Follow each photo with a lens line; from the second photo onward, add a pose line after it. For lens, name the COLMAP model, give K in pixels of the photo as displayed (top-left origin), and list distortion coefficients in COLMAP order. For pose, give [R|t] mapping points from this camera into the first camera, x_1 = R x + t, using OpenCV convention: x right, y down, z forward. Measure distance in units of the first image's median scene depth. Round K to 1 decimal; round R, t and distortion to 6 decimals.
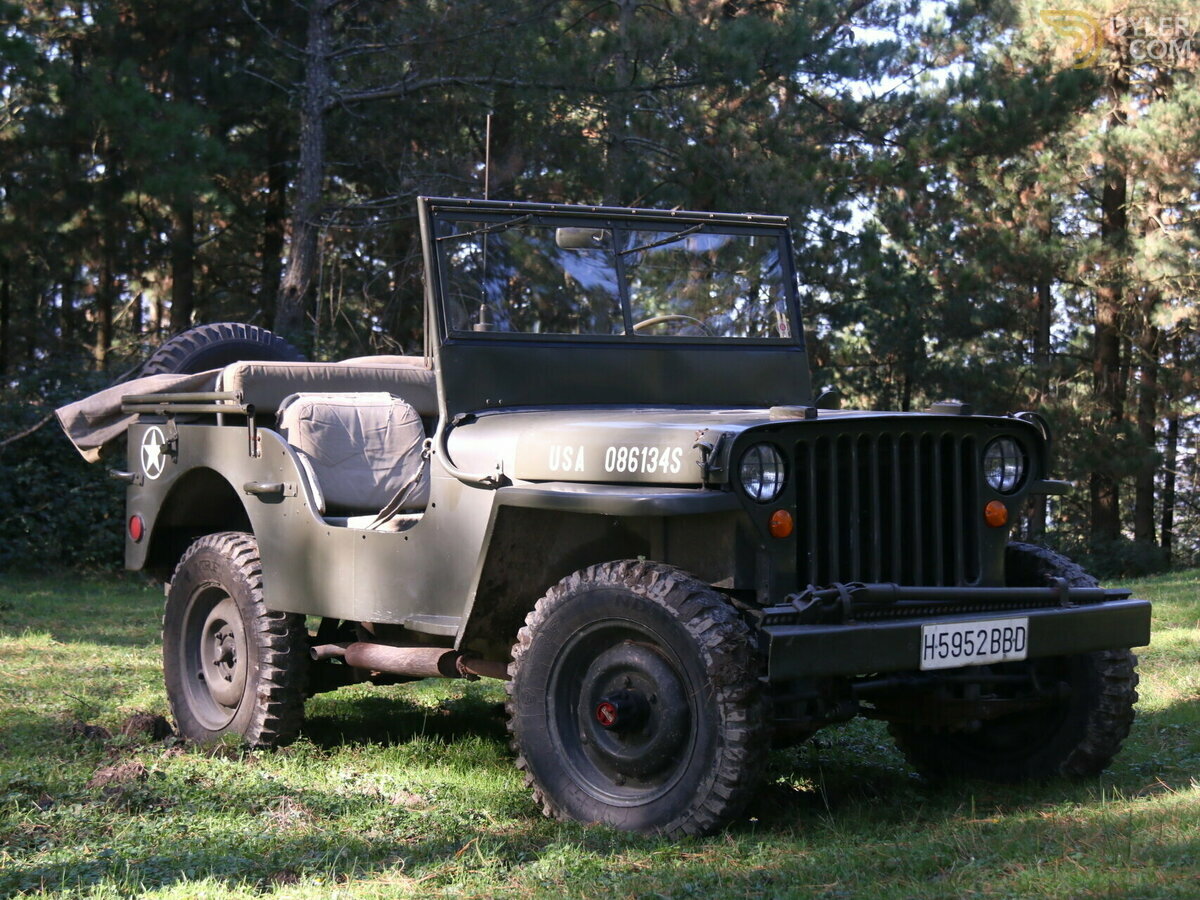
lens RADIAL K [[2795.1, 0, 620.4], [0, 2795.1, 450.6], [0, 0, 1]] dist [0.247965, 3.768722]
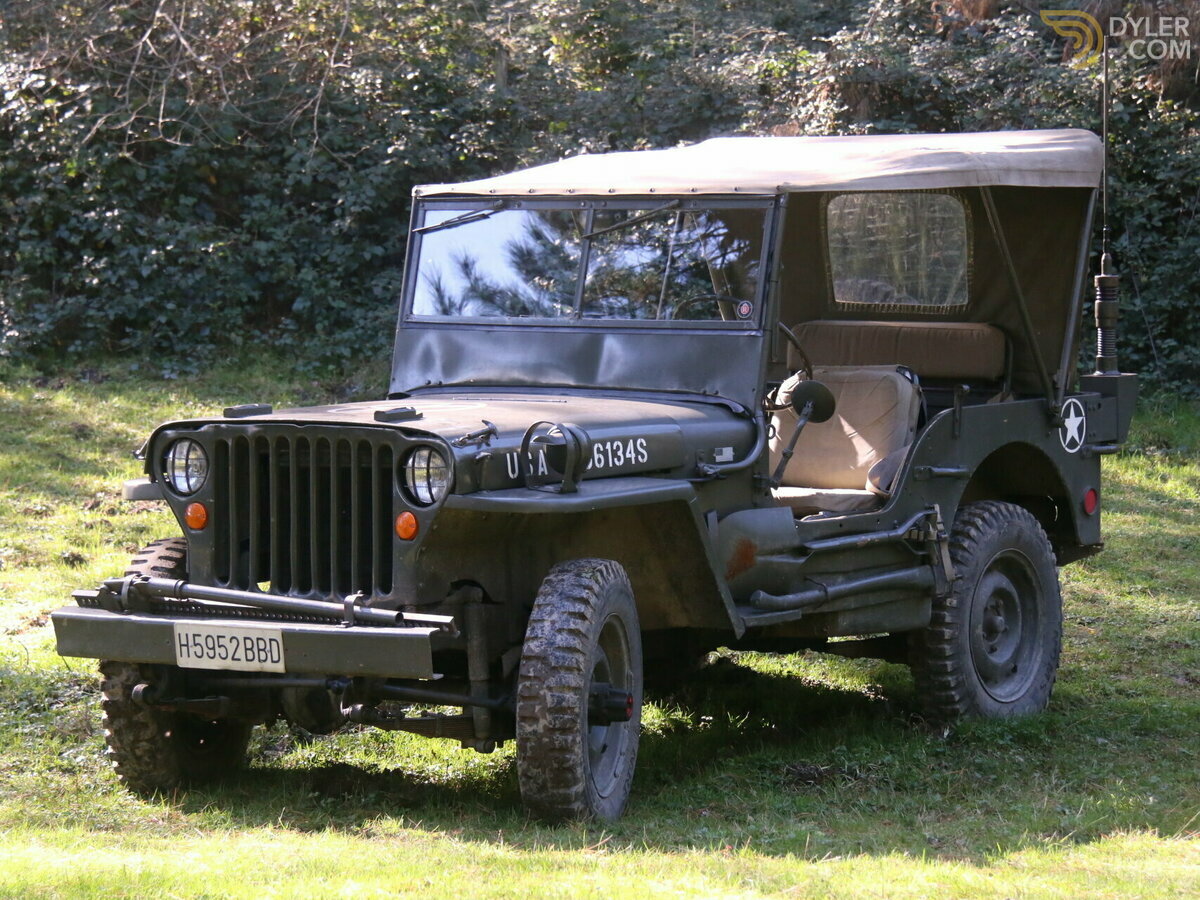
lens RADIAL K [[3392.8, 0, 600.0], [0, 3392.8, 450.0], [0, 0, 1]] dist [0.456862, -0.438492]
pose [[0.310606, 0.062955, -0.948452, 1.306415], [-0.010226, 0.997968, 0.062893, -0.080182], [0.950484, -0.009837, 0.310619, 0.732028]]
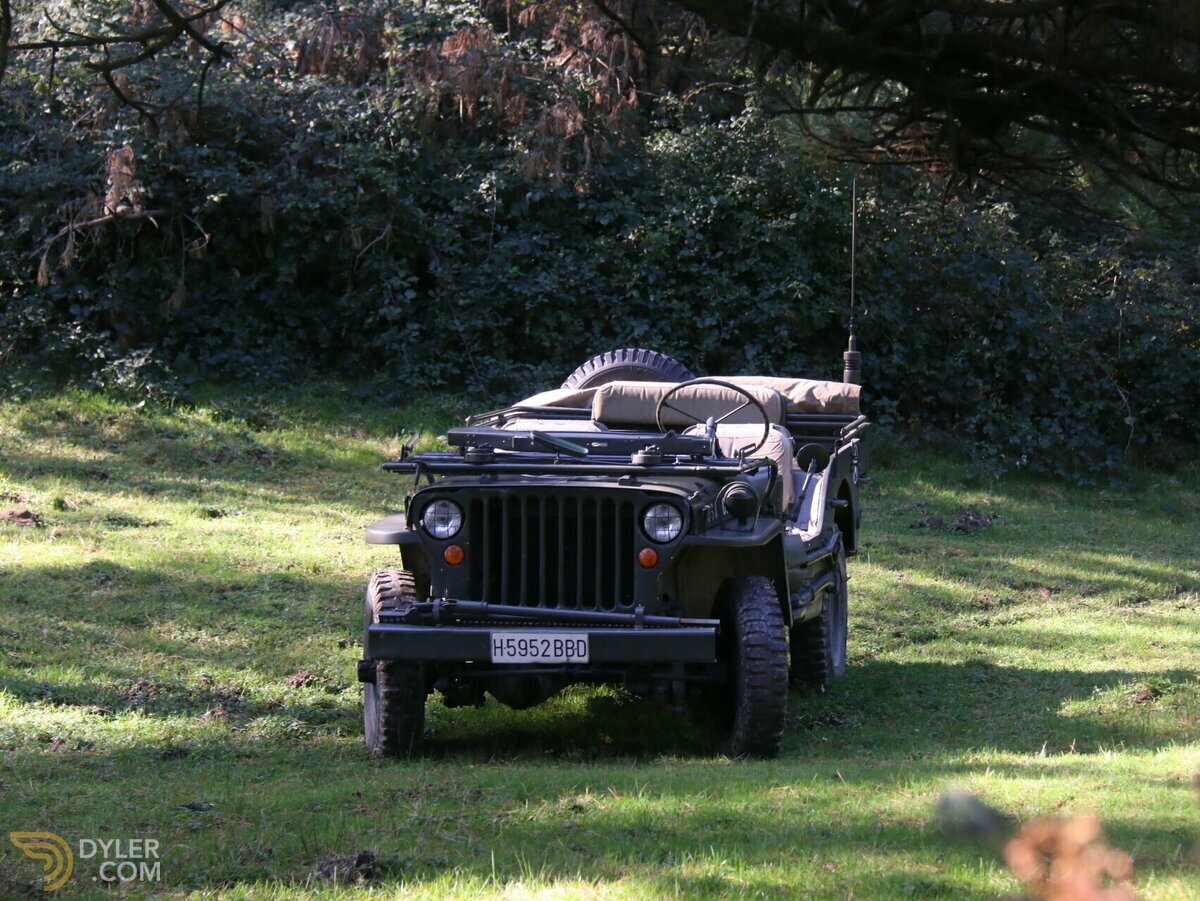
lens RADIAL K [[4189.0, 0, 600.0], [0, 4189.0, 450.5], [0, 0, 1]] dist [1.434308, 0.992837]
pose [[0.693138, 0.068090, -0.717582, 1.655496], [-0.022017, 0.997064, 0.073342, -0.187698], [0.720469, -0.035037, 0.692602, -0.457336]]
